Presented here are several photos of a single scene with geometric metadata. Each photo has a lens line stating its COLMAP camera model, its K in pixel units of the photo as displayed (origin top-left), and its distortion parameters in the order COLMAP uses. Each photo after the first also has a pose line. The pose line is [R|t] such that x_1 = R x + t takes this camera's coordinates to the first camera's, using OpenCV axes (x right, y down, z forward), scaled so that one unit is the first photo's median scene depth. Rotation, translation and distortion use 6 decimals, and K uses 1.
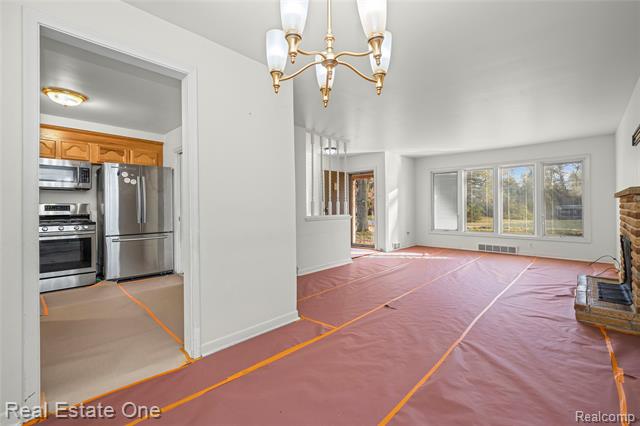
lens RADIAL K [[286.1, 0, 320.8], [0, 286.1, 208.2], [0, 0, 1]] dist [-0.011340, 0.001701]
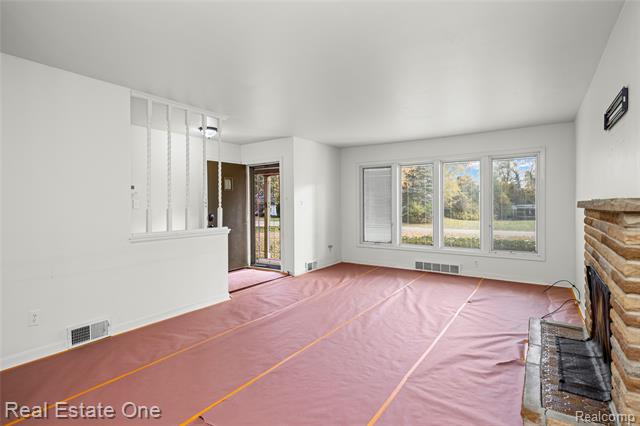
lens RADIAL K [[327.5, 0, 320.4], [0, 327.5, 210.3], [0, 0, 1]] dist [-0.004079, -0.004651]
pose [[0.987033, -0.000974, 0.160512, 0.175751], [-0.000546, 0.999955, 0.009424, -0.021898], [-0.160514, -0.009390, 0.986989, 0.190341]]
